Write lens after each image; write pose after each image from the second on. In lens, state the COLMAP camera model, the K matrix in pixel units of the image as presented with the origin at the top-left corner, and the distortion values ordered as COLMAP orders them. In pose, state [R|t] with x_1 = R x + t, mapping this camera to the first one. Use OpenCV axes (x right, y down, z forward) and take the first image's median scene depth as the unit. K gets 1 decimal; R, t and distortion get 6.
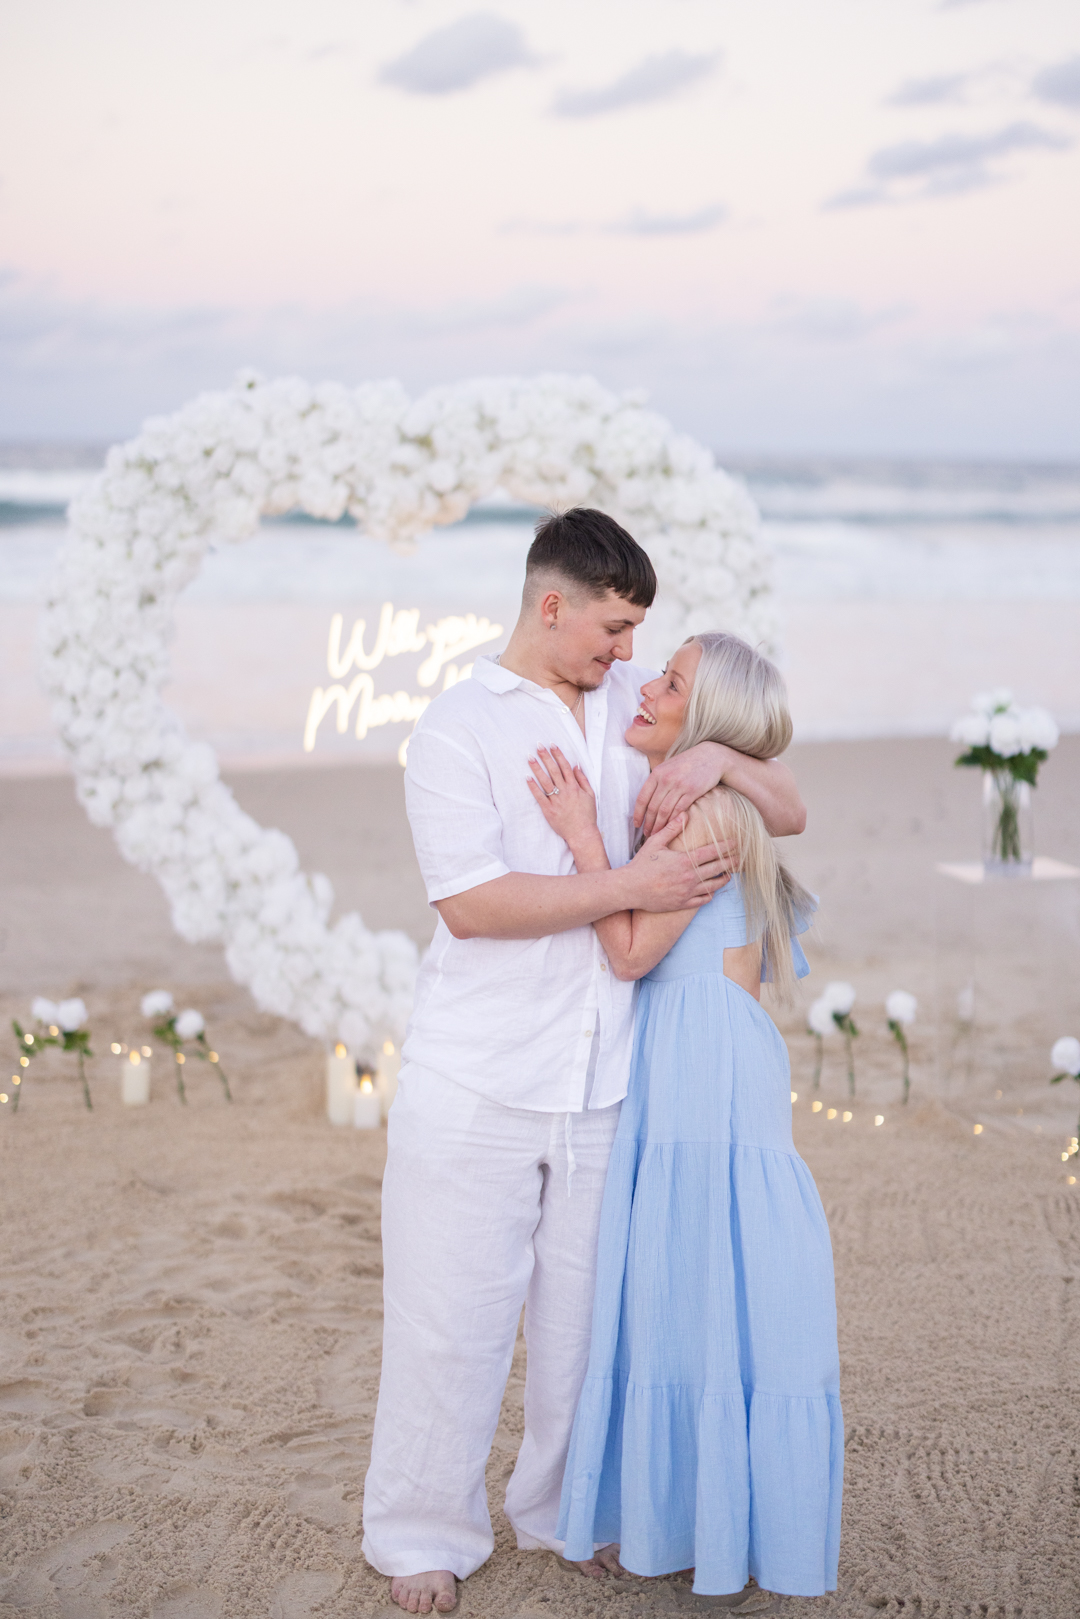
lens RADIAL K [[2287.2, 0, 587.1], [0, 2287.2, 771.6], [0, 0, 1]] dist [0.009593, 0.000000]
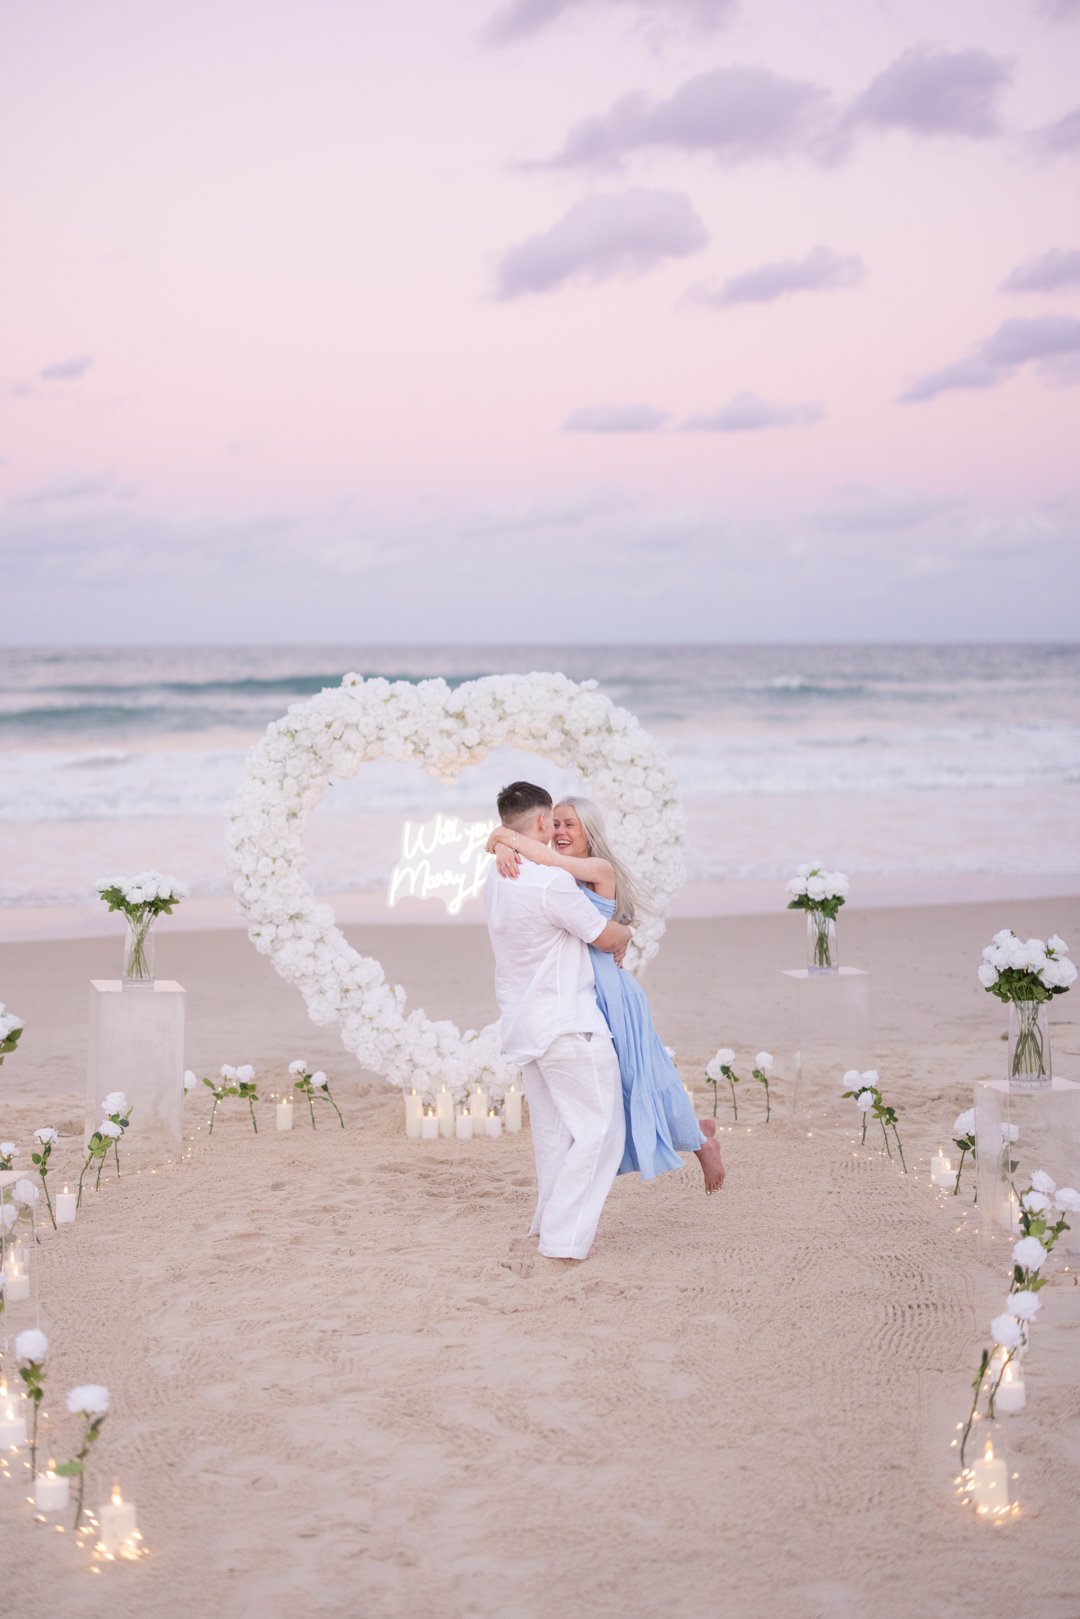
lens RADIAL K [[2287.2, 0, 543.3], [0, 2287.2, 813.9], [0, 0, 1]] dist [0.009593, 0.000000]
pose [[0.999268, -0.018365, -0.033547, 0.042105], [0.016182, 0.997803, -0.064242, 0.031831], [0.034653, 0.063652, 0.997370, -0.625313]]
